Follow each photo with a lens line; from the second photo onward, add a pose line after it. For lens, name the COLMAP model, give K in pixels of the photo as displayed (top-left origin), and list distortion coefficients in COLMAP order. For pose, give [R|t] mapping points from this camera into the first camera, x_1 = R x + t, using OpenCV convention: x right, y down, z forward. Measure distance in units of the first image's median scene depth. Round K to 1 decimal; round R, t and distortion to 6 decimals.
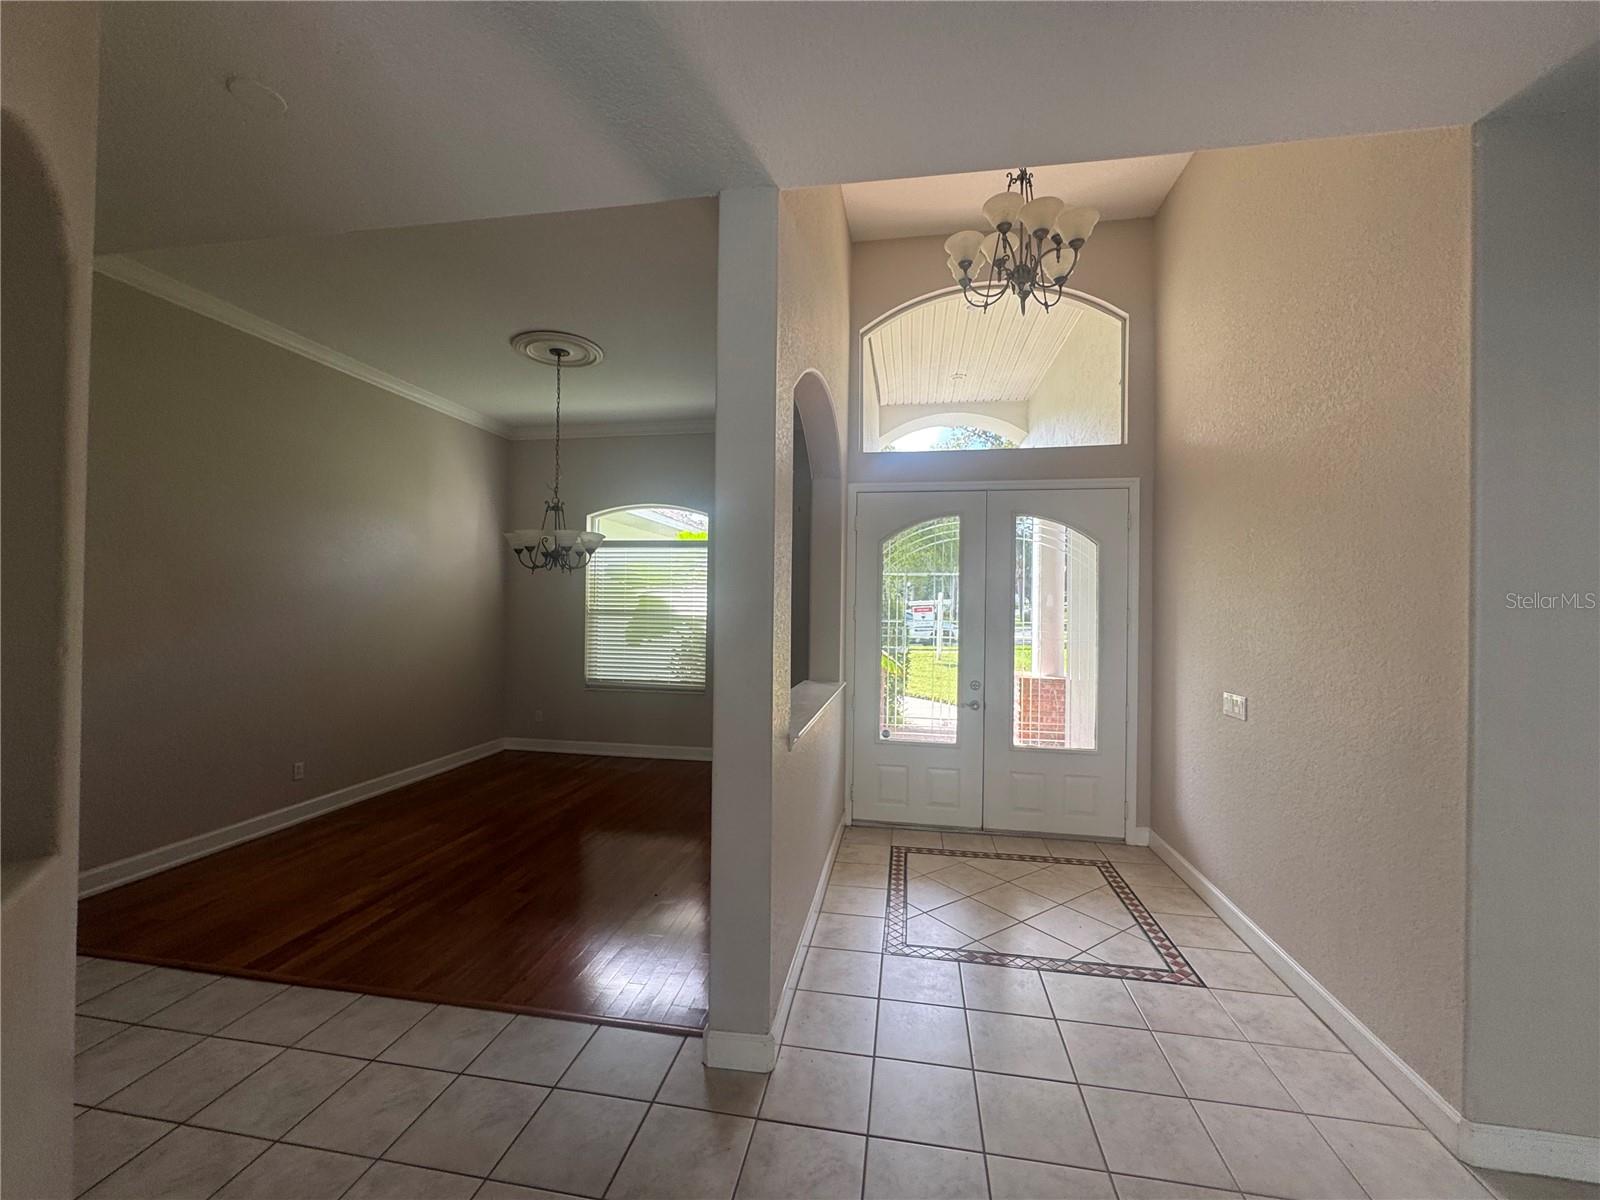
lens RADIAL K [[642.1, 0, 797.7], [0, 642.1, 601.4], [0, 0, 1]] dist [-0.004058, 0.001026]
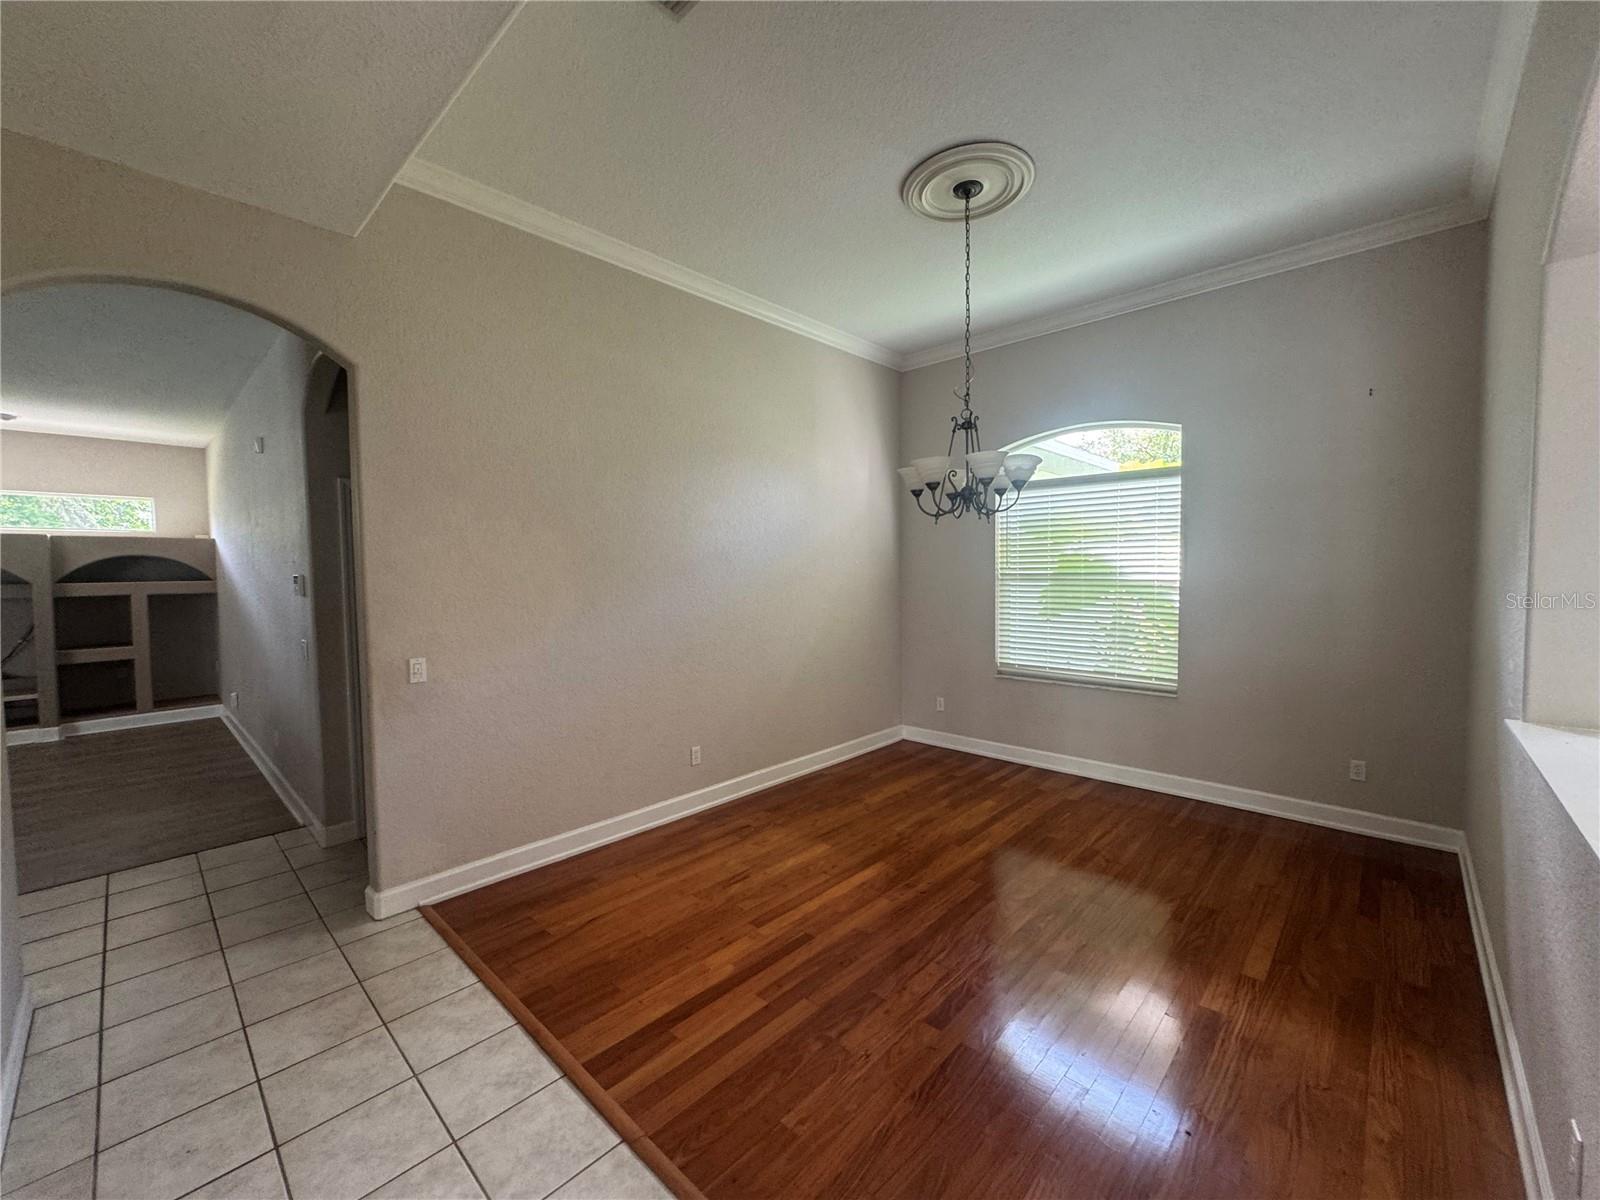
lens RADIAL K [[642.1, 0, 796.8], [0, 642.1, 600.2], [0, 0, 1]] dist [-0.004058, 0.001026]
pose [[0.833184, 0.001649, -0.552993, -0.150108], [0.026368, 0.998740, 0.042706, 0.006502], [0.552367, -0.050163, 0.832091, 0.323649]]
